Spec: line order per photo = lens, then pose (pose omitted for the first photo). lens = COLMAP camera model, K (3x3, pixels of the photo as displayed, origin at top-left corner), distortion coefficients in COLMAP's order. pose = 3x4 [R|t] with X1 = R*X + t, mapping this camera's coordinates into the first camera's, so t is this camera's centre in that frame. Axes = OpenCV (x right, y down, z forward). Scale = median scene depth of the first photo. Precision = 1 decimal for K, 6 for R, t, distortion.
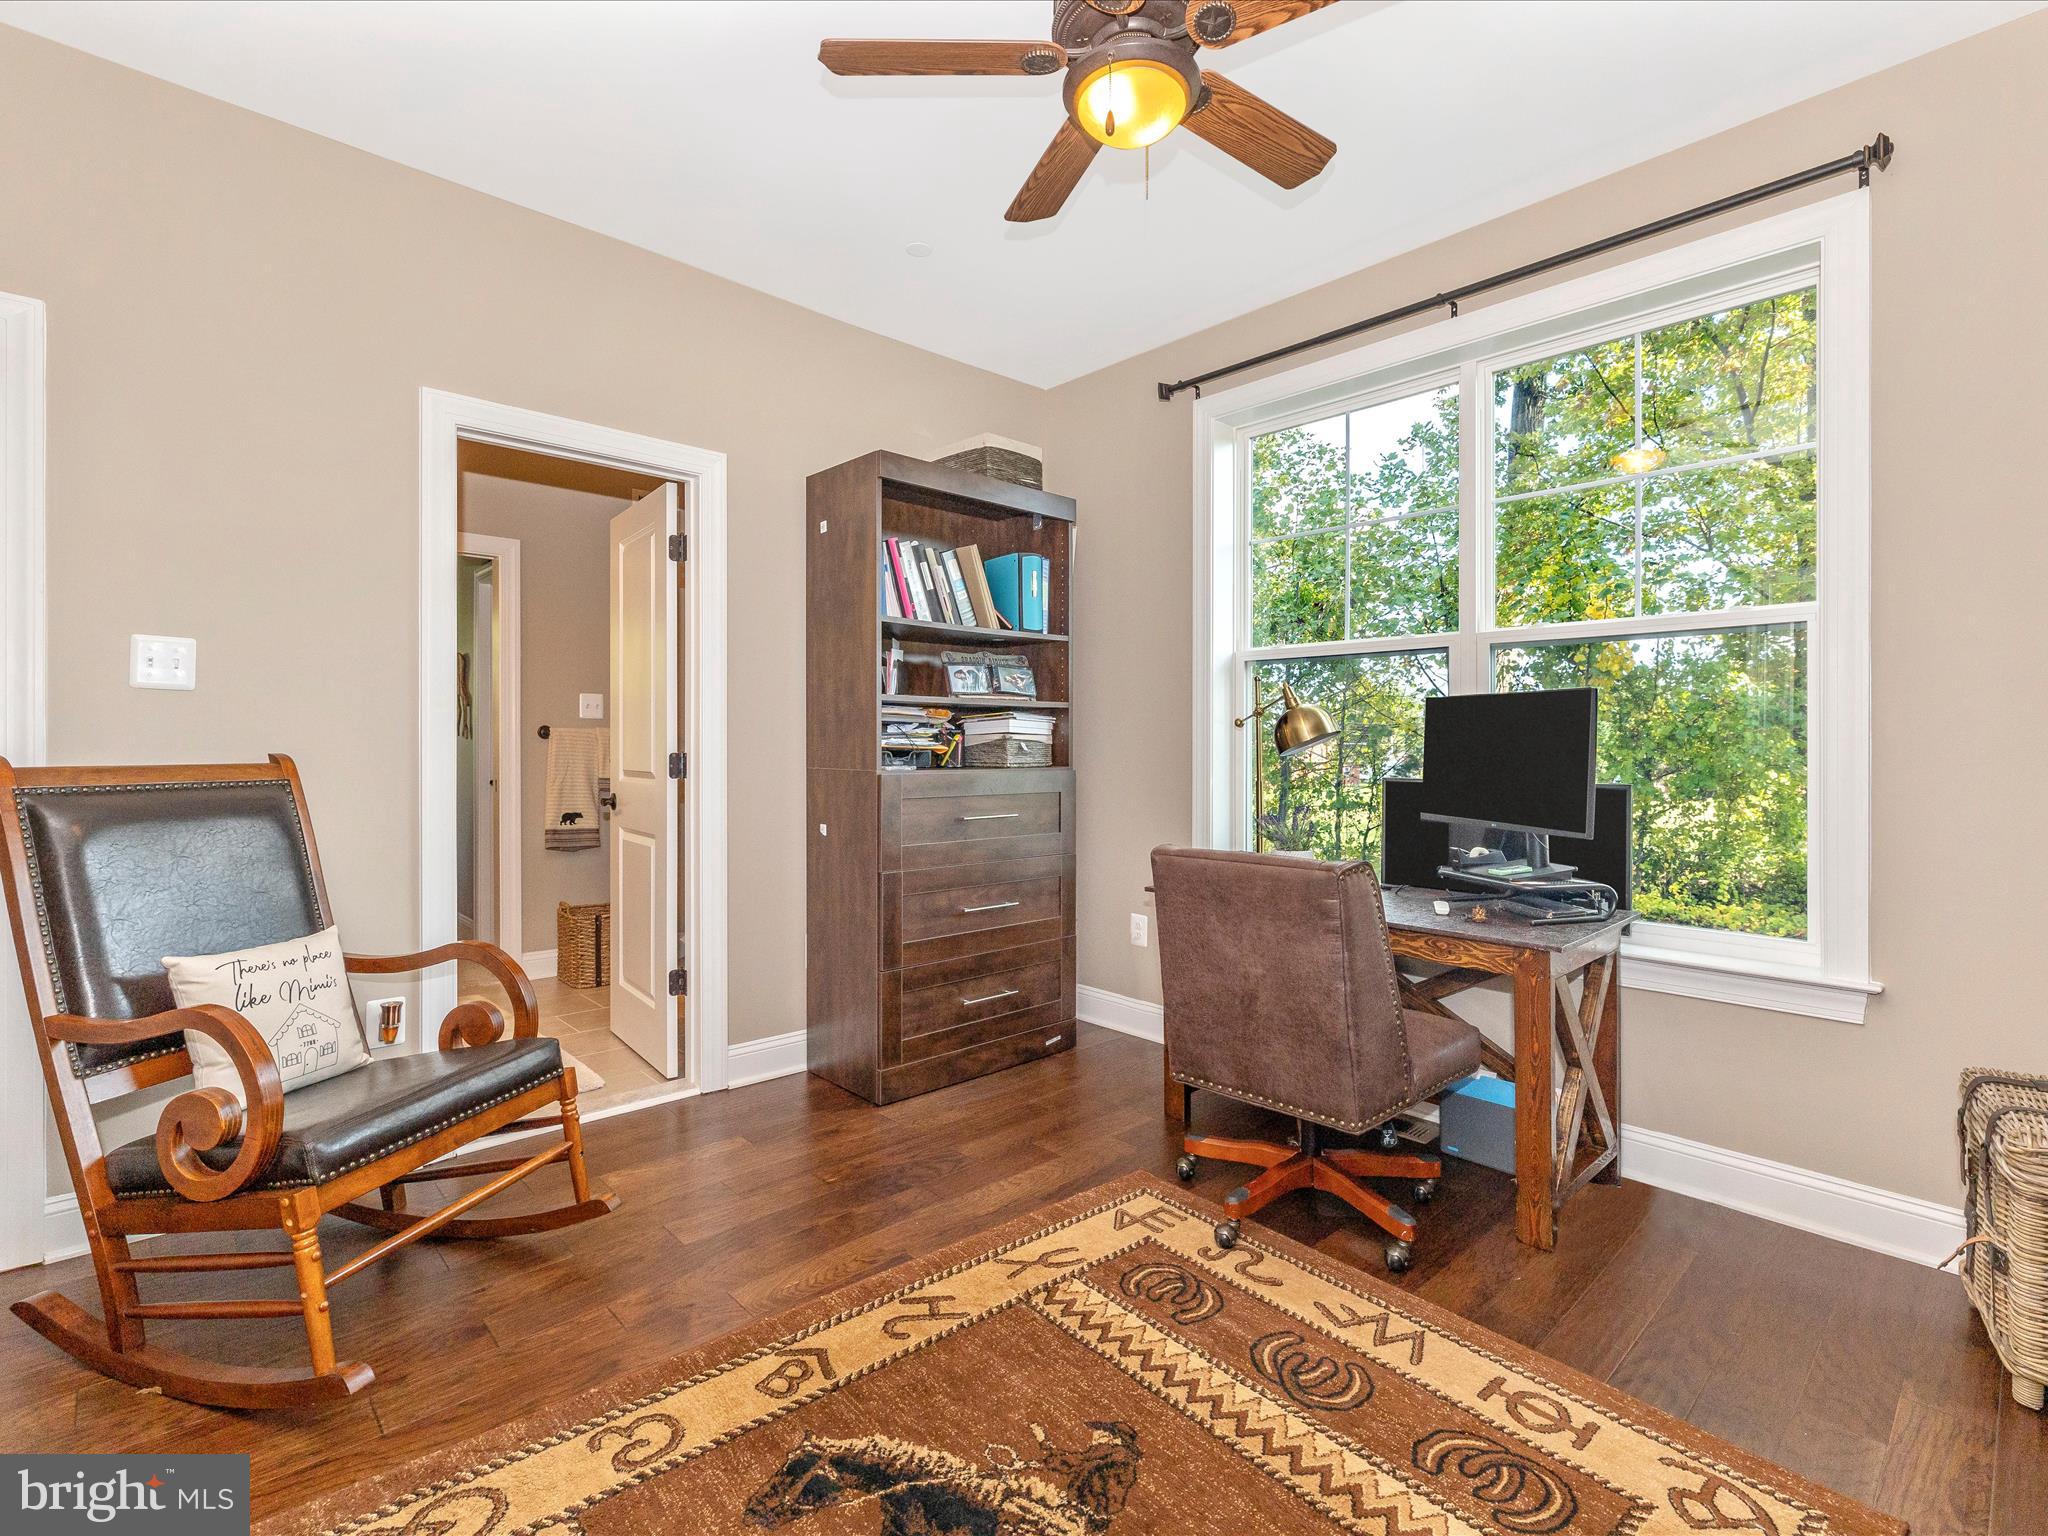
lens RADIAL K [[963.0, 0, 1027.5], [0, 963.0, 758.2], [0, 0, 1]] dist [-0.001269, 0.000590]
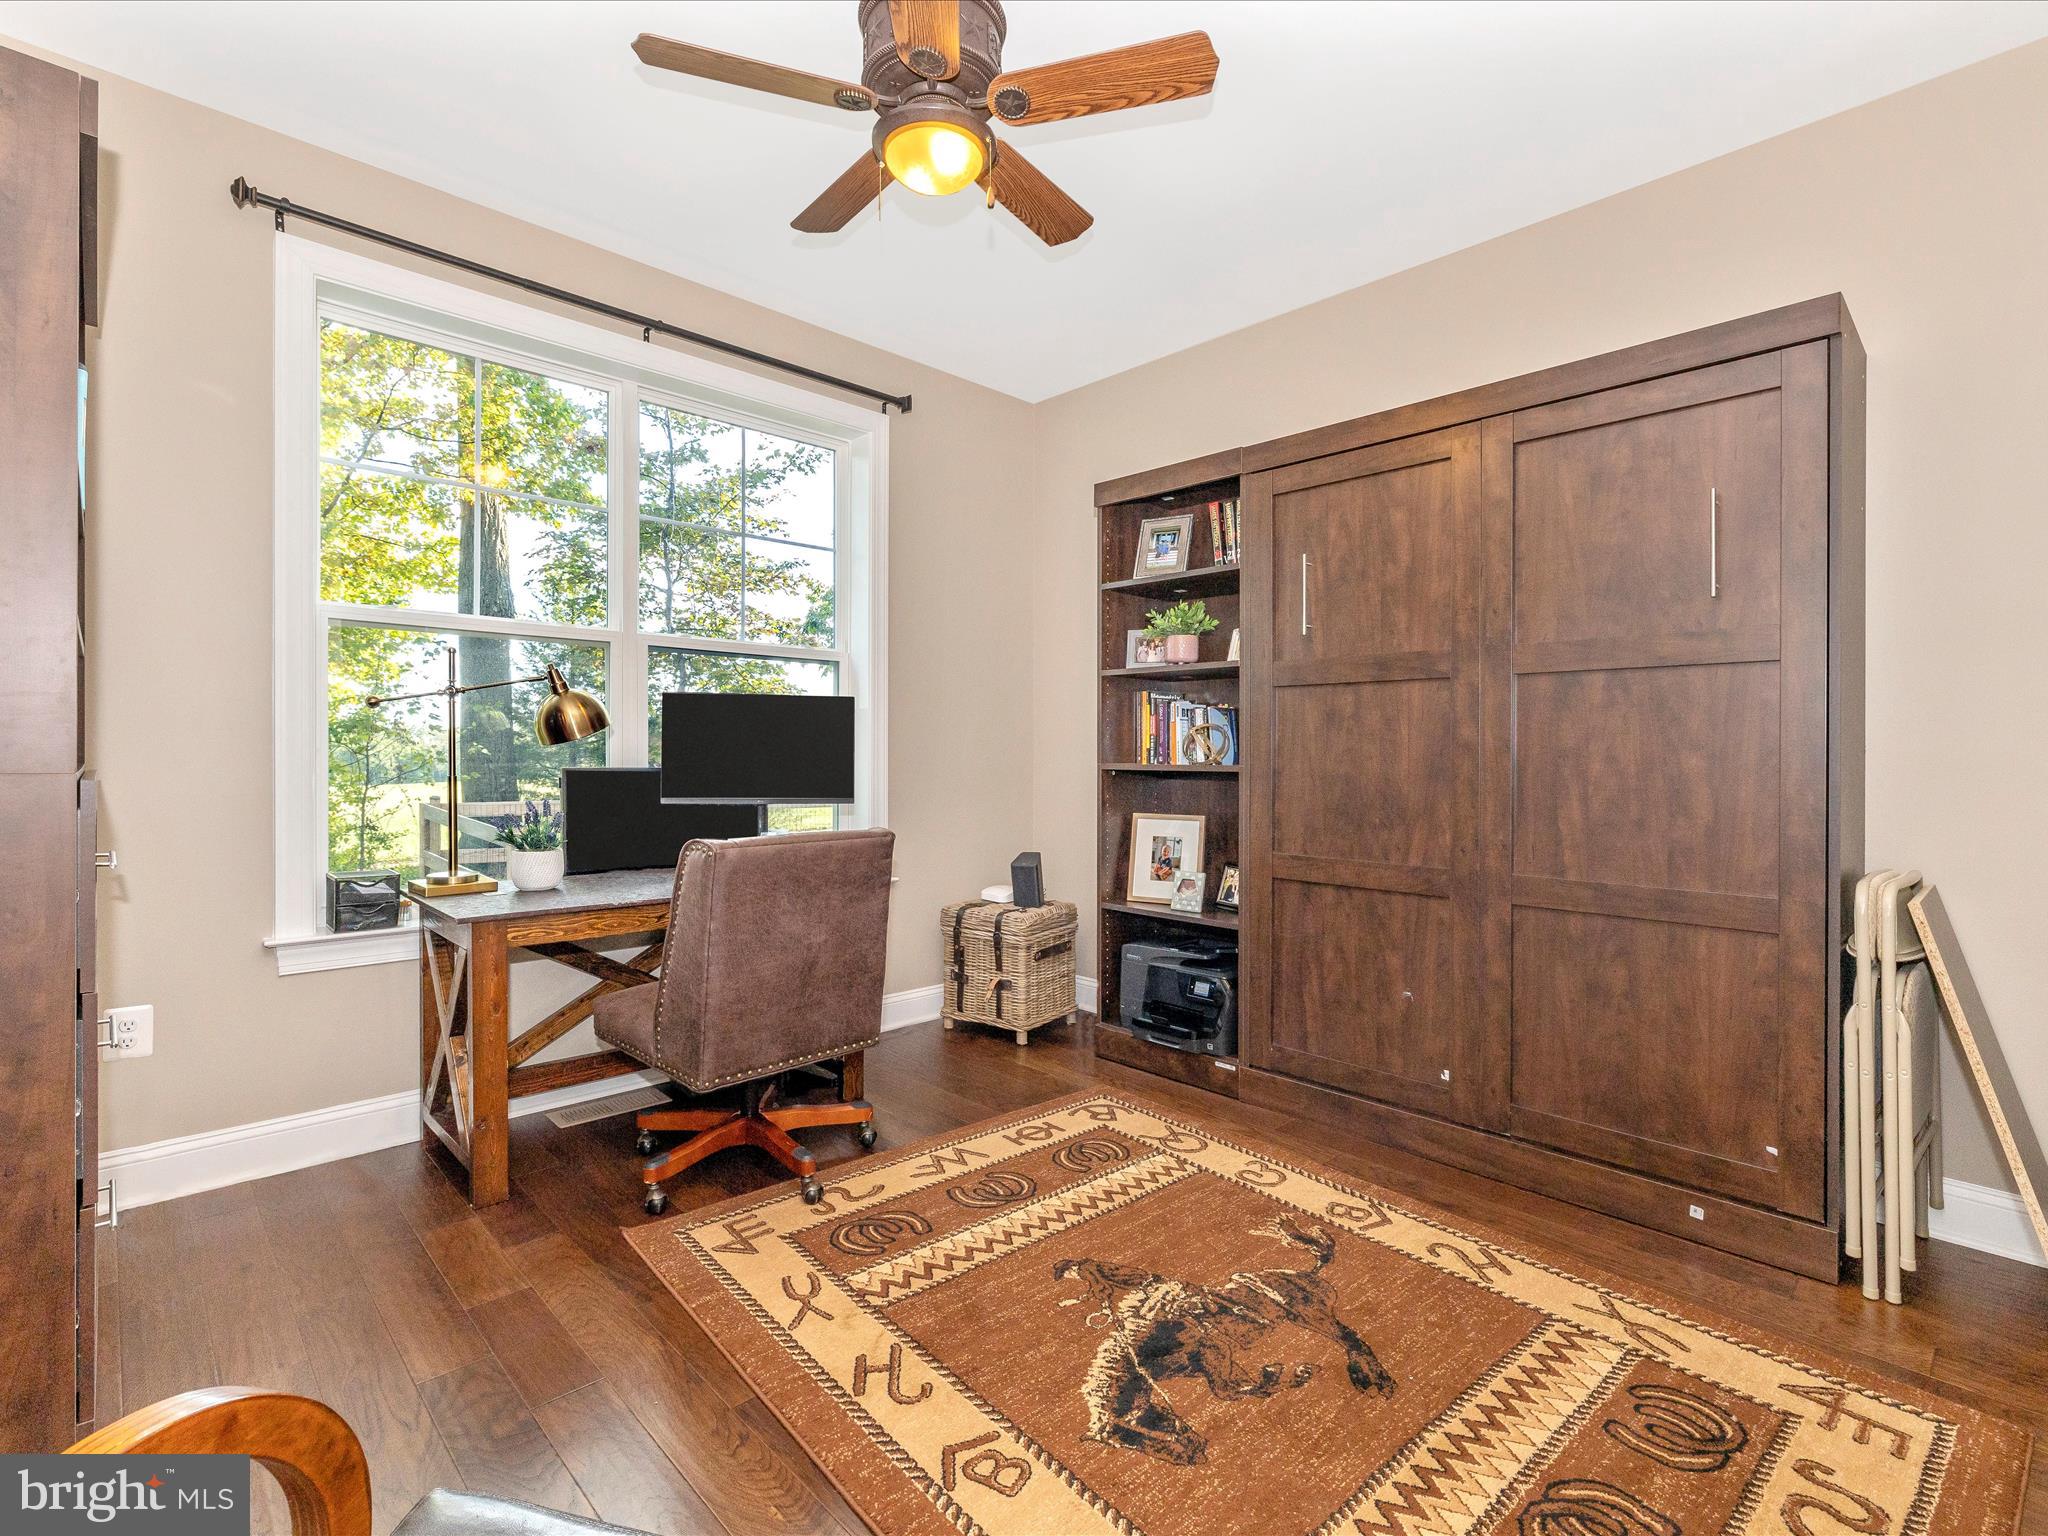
lens RADIAL K [[963.0, 0, 1027.3], [0, 963.0, 756.8], [0, 0, 1]] dist [-0.001269, 0.000590]
pose [[-0.011929, -0.006986, 0.999904, -1.001822], [0.003798, 0.999968, 0.007032, 0.006648], [-0.999922, 0.003881, -0.011902, 0.896136]]
